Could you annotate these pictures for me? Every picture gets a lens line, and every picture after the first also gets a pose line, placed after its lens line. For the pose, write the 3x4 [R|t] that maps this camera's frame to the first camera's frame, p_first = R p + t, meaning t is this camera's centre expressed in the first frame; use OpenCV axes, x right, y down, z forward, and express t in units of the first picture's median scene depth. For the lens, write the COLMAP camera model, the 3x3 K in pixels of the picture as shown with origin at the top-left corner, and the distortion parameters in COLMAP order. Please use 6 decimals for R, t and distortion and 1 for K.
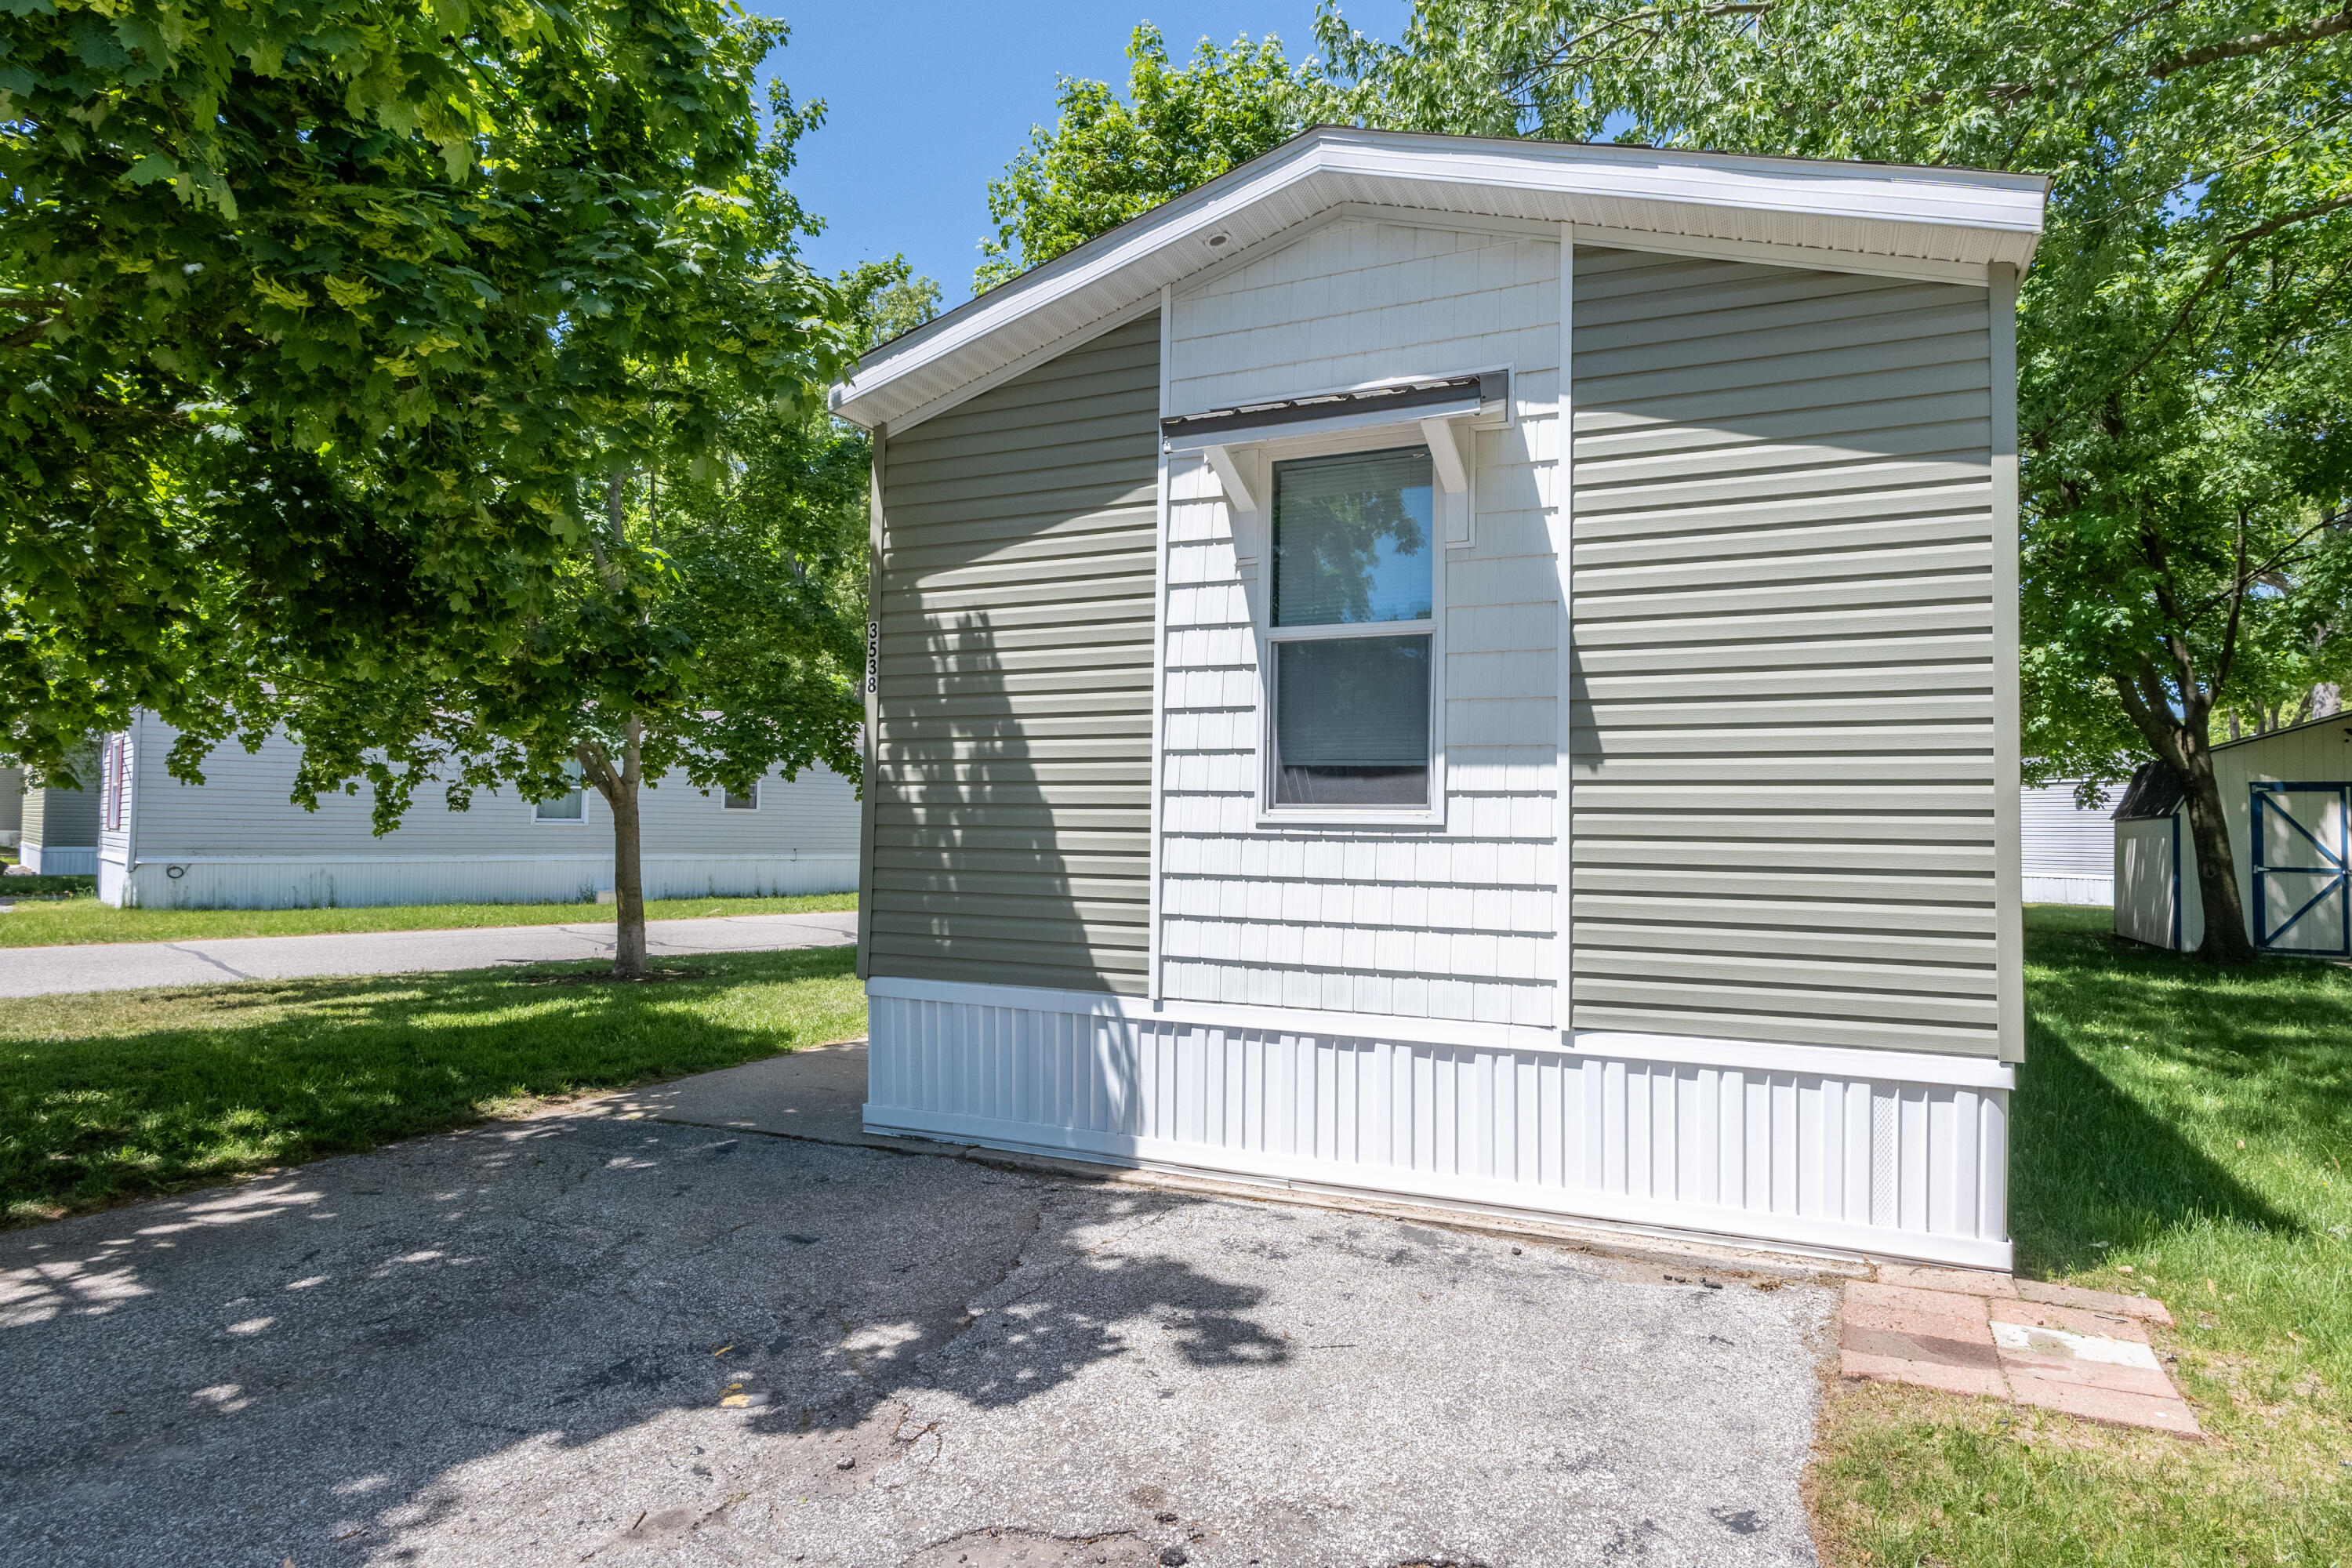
lens RADIAL K [[1192.2, 0, 1174.3], [0, 1192.2, 784.9], [0, 0, 1]] dist [-0.013537, 0.003947]
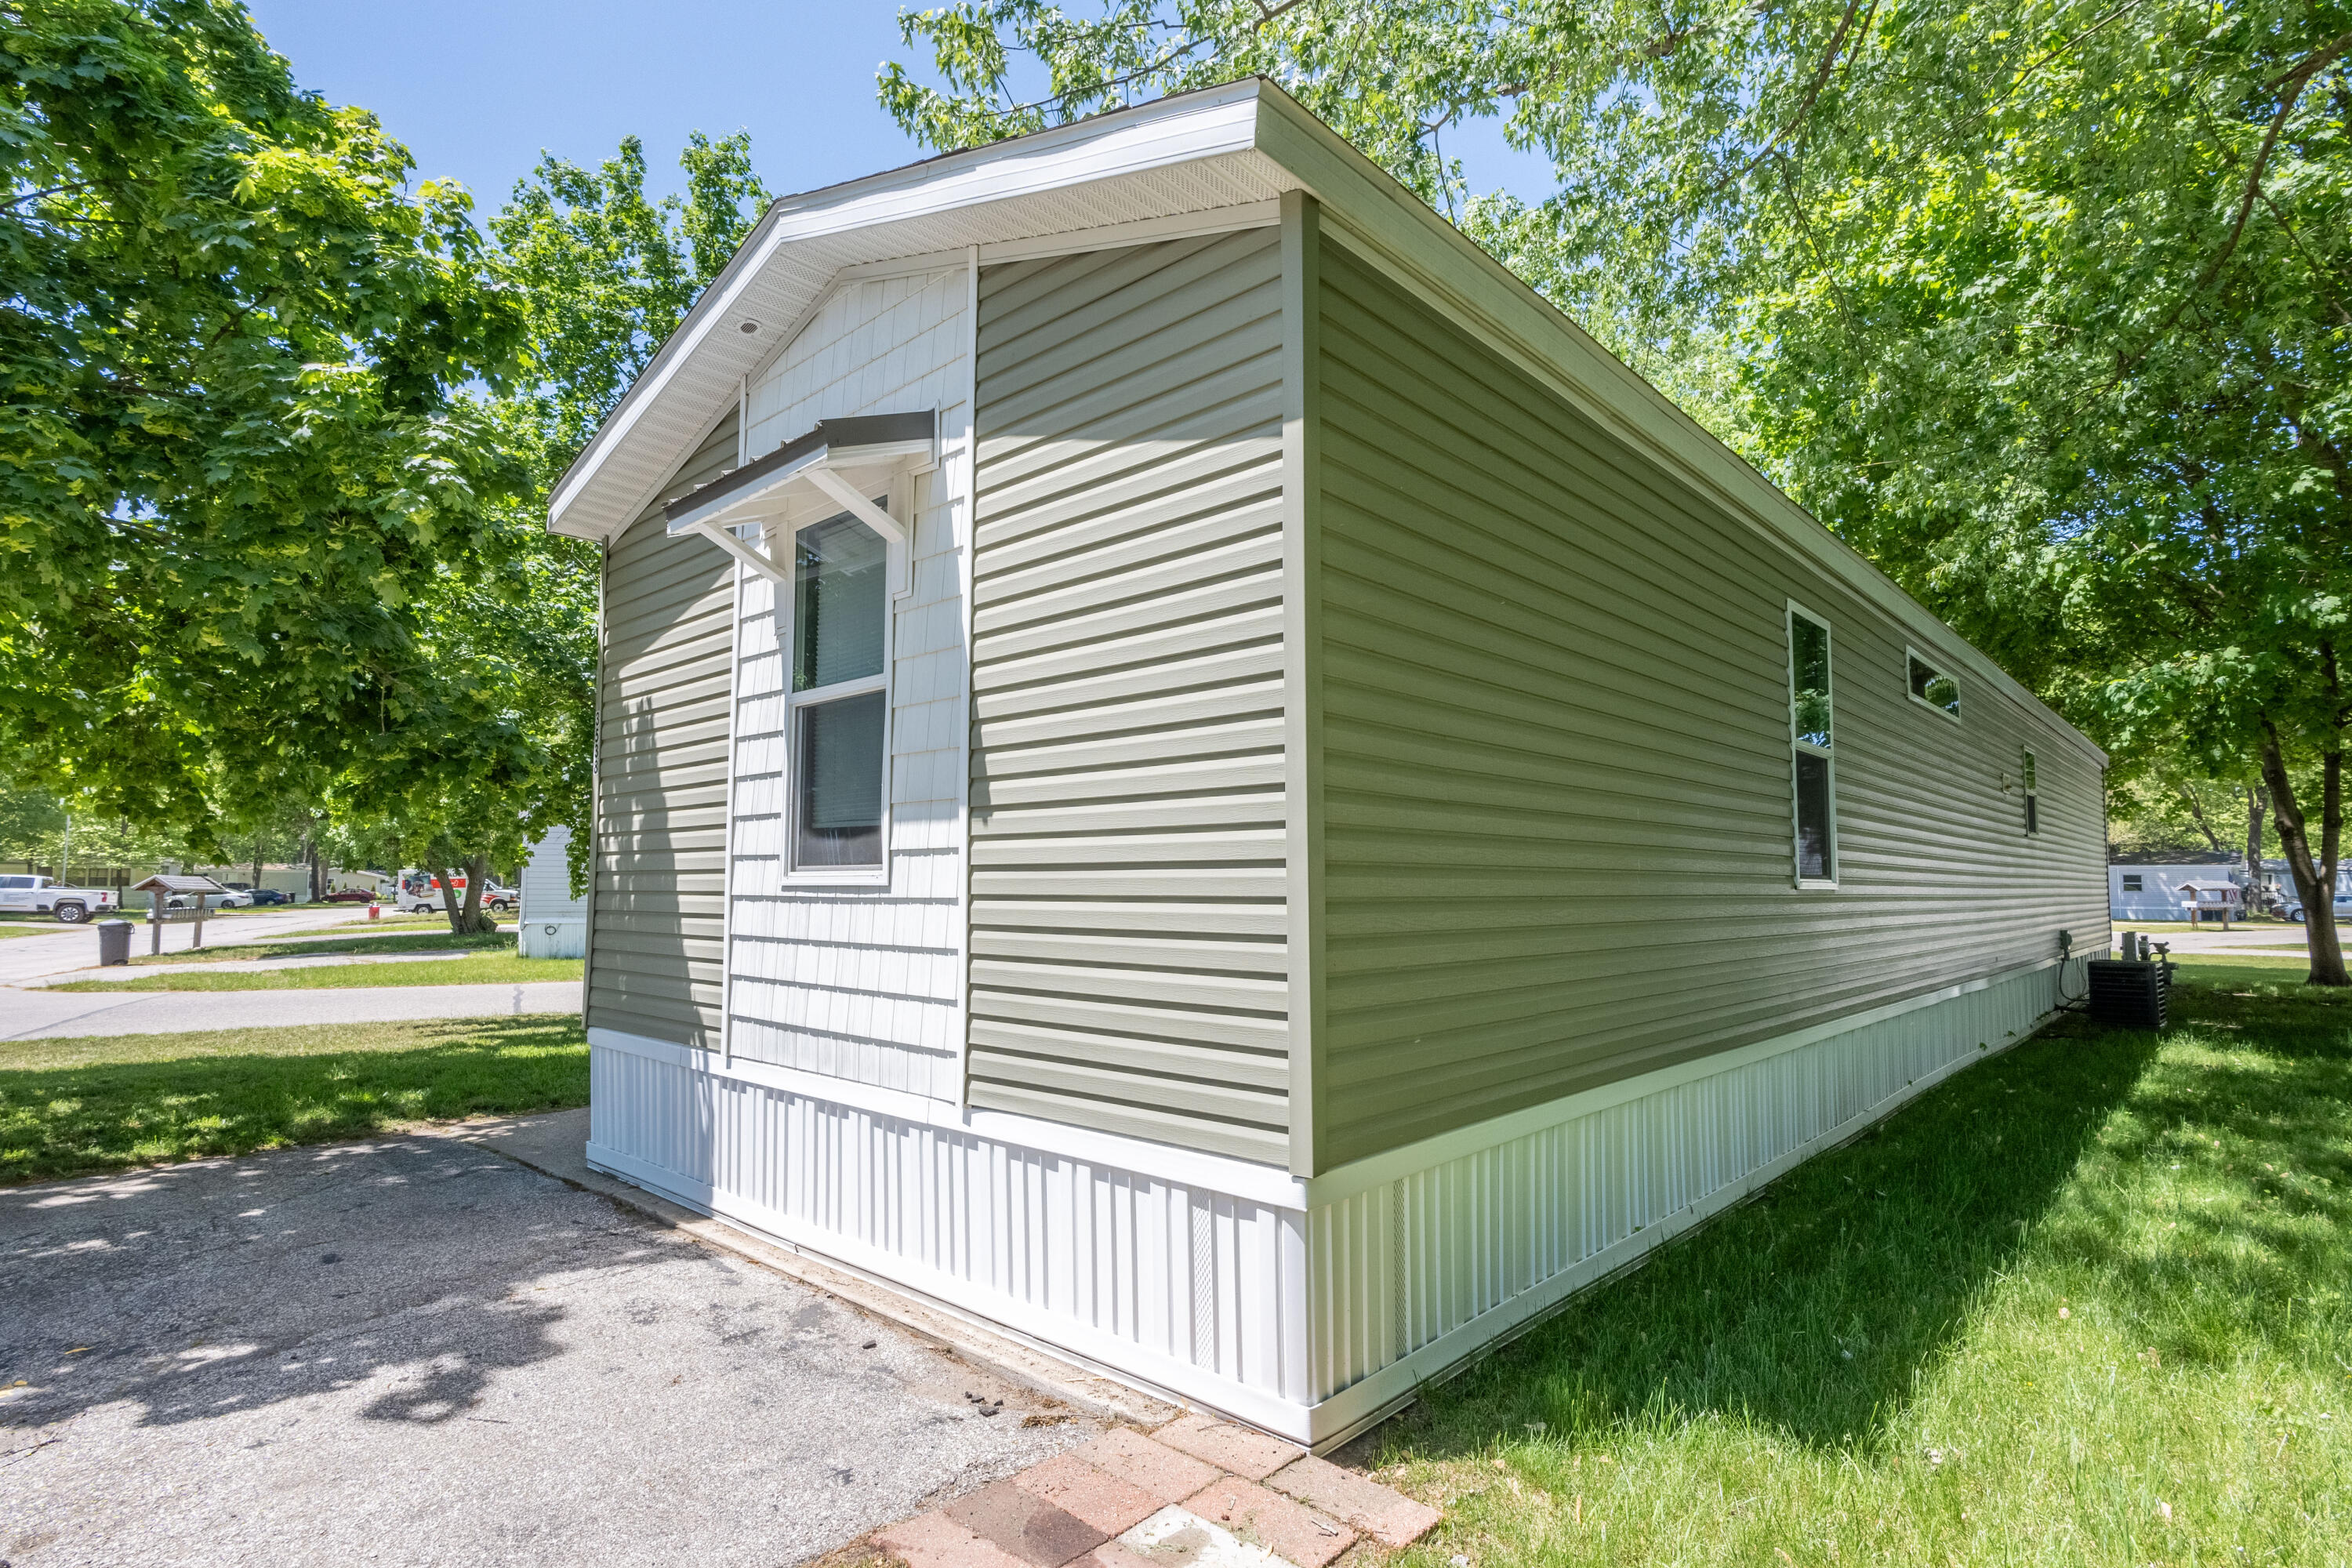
lens RADIAL K [[1115.0, 0, 1157.3], [0, 1115.0, 806.3], [0, 0, 1]] dist [-0.014075, -0.001870]
pose [[0.947682, -0.038611, -0.316874, 0.739187], [0.028452, 0.998924, -0.036625, 0.008930], [0.317947, 0.025693, 0.947760, 0.220405]]
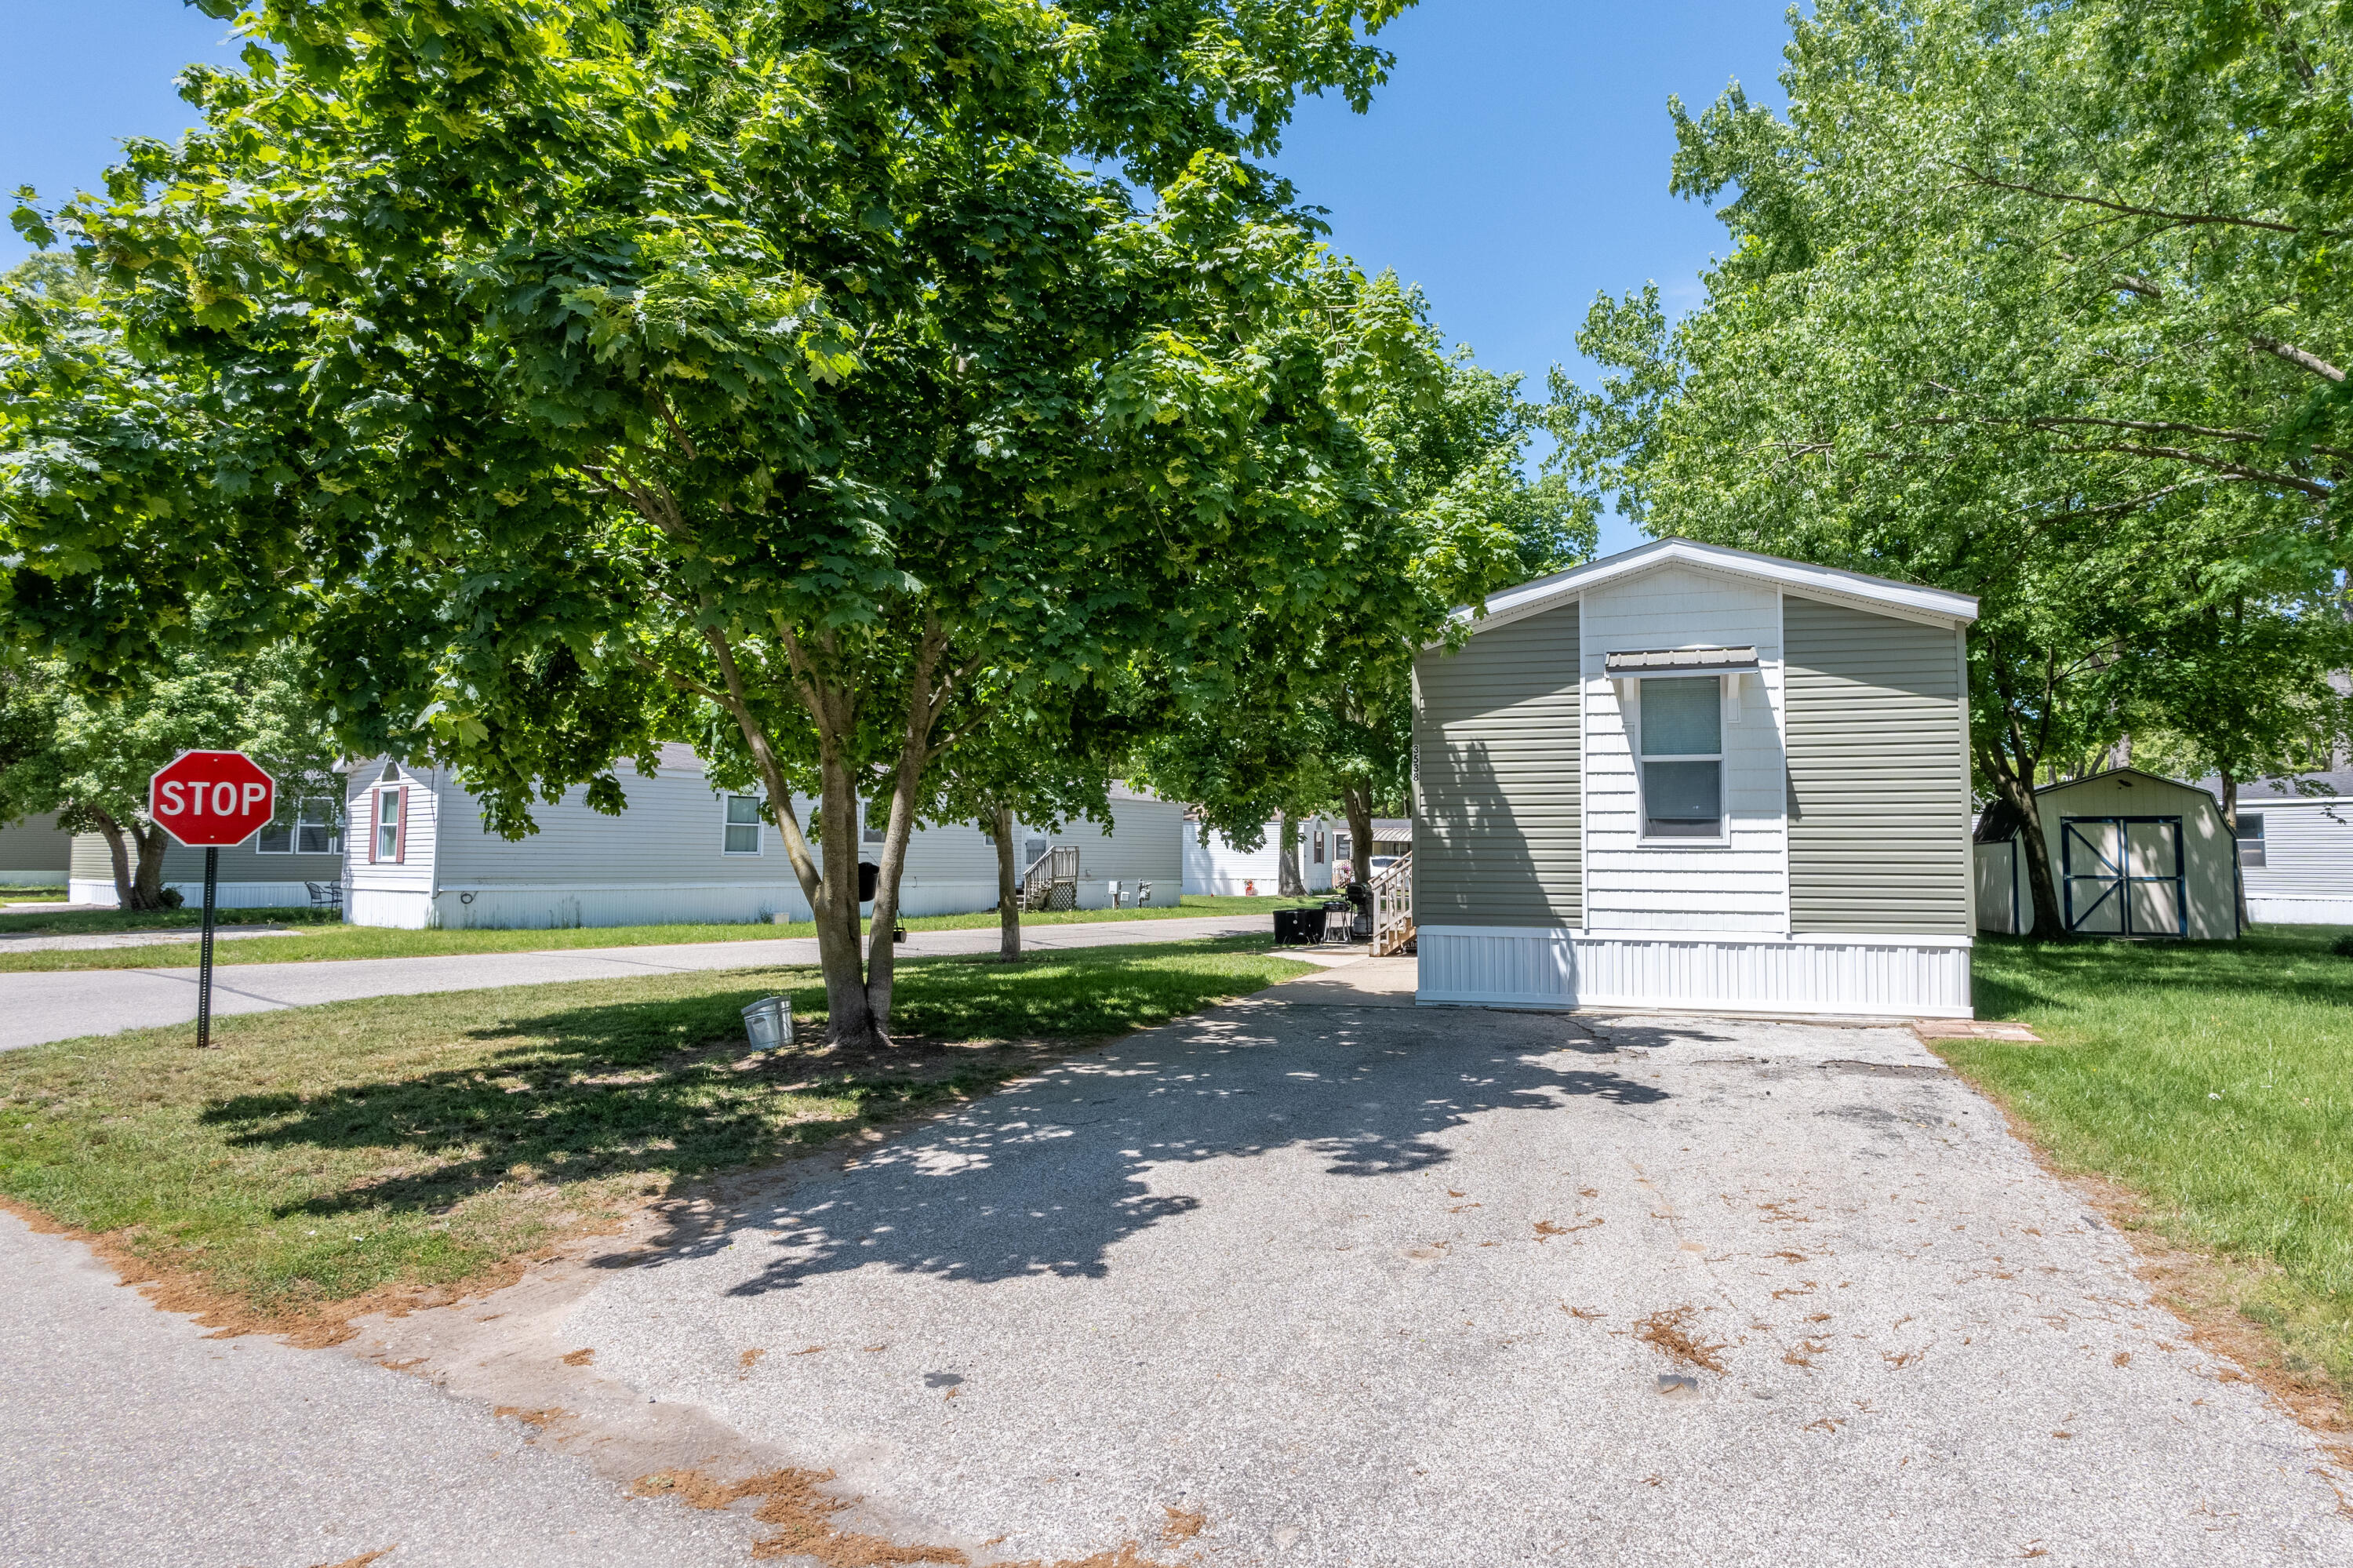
lens RADIAL K [[1192.8, 0, 1190.7], [0, 1192.8, 784.3], [0, 0, 1]] dist [-0.013537, 0.003947]
pose [[0.992741, 0.001317, 0.120267, -1.092387], [0.002154, 0.999585, -0.028730, -0.020184], [-0.120255, 0.028780, 0.992326, -1.155320]]
